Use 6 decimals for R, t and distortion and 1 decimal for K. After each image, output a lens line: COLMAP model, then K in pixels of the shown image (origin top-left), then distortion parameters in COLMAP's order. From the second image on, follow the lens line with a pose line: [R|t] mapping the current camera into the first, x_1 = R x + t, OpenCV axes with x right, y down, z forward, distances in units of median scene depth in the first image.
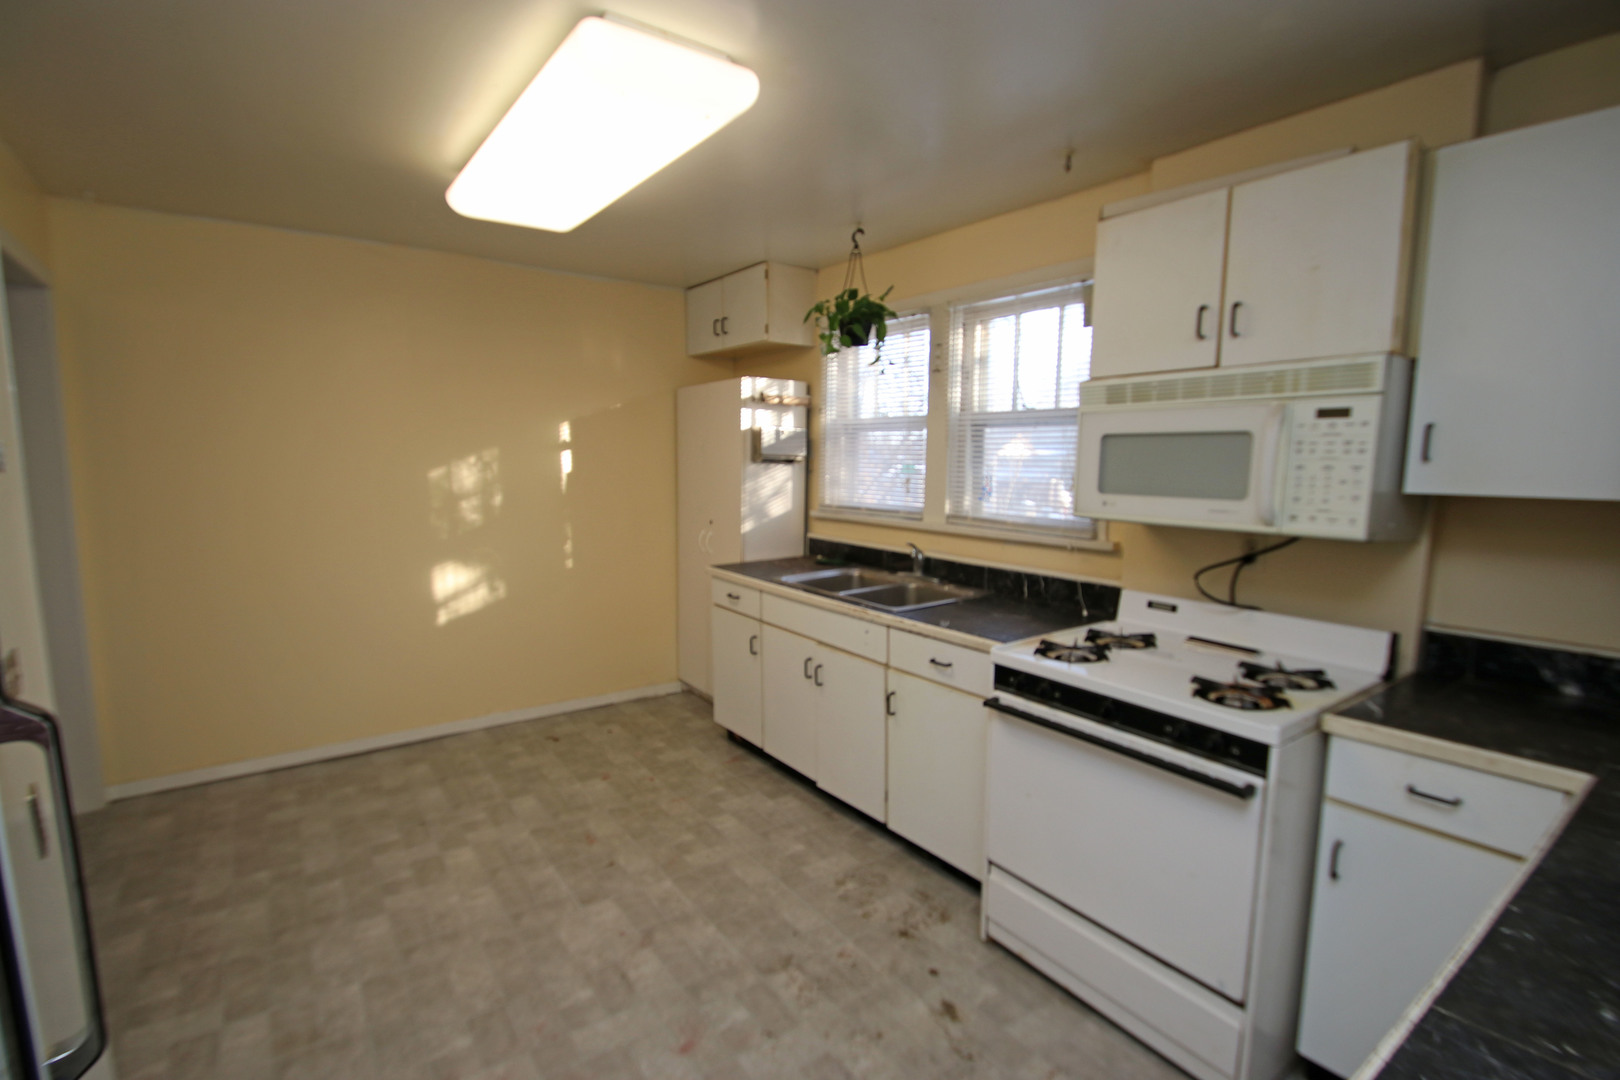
lens RADIAL K [[747.9, 0, 814.1], [0, 747.9, 562.1], [0, 0, 1]] dist [0.013318, -0.017856]
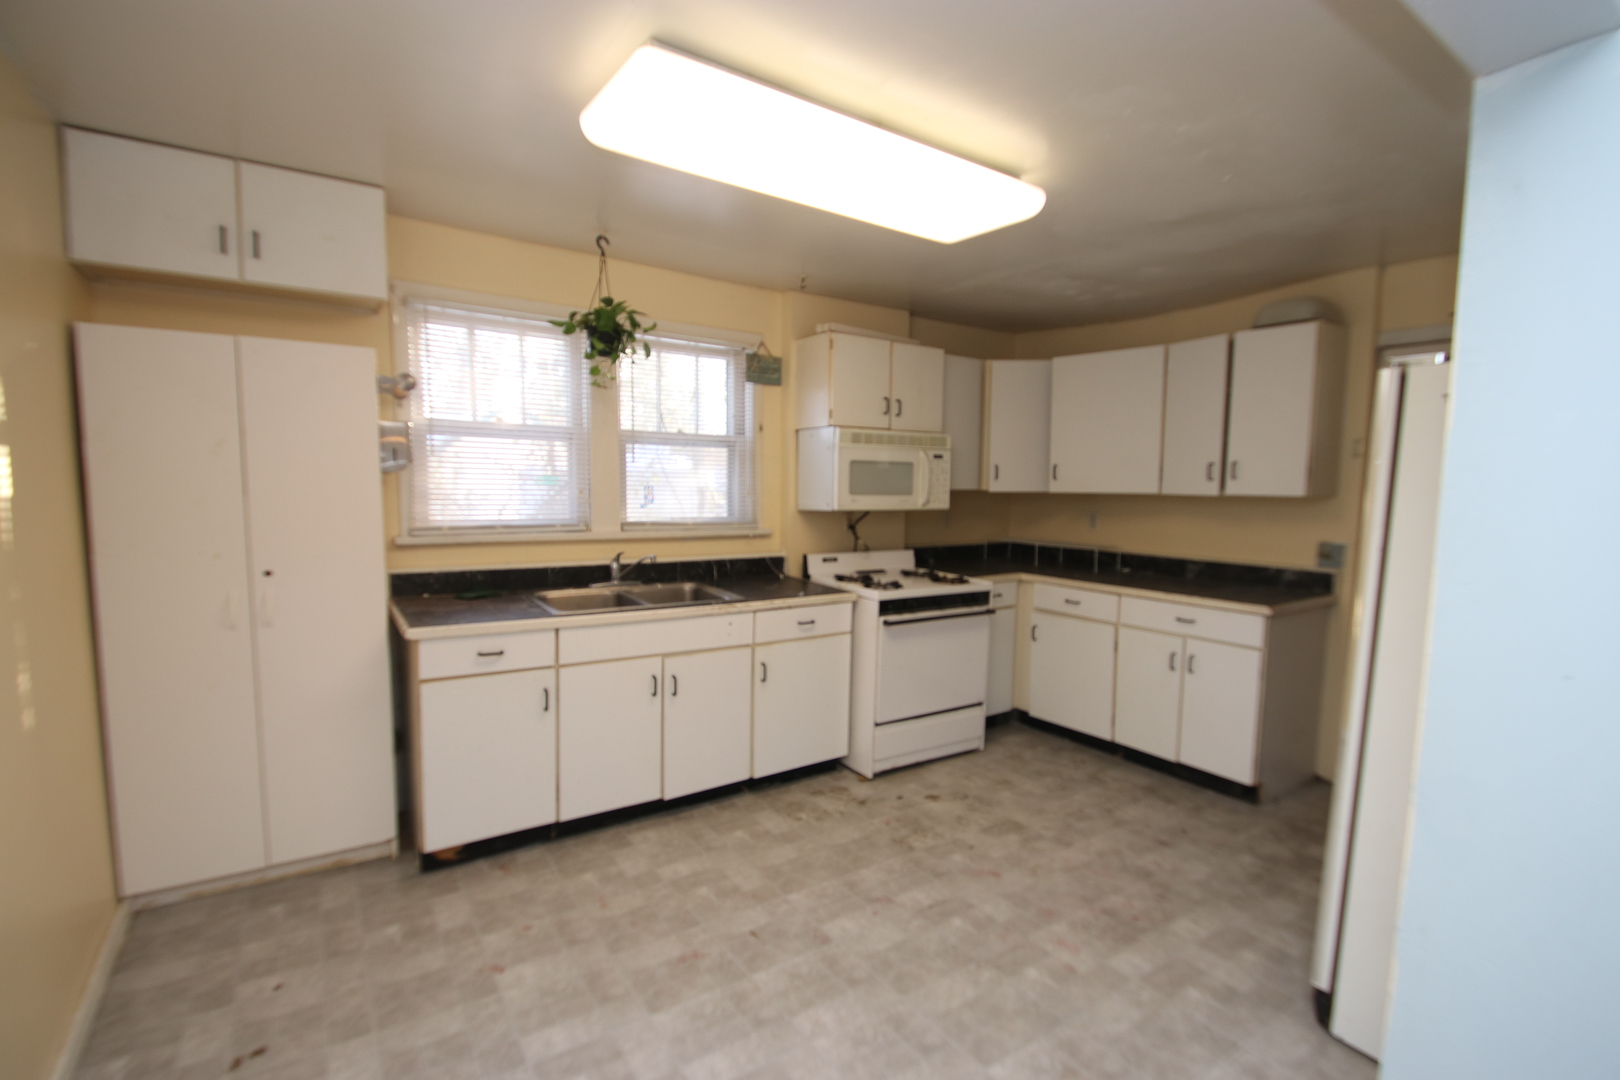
lens RADIAL K [[747.9, 0, 814.1], [0, 747.9, 562.1], [0, 0, 1]] dist [0.013318, -0.017856]
pose [[0.034380, -0.120358, 0.992135, -1.088601], [0.119933, 0.986045, 0.115464, -0.121210], [-0.992186, 0.115020, 0.048336, 0.834488]]
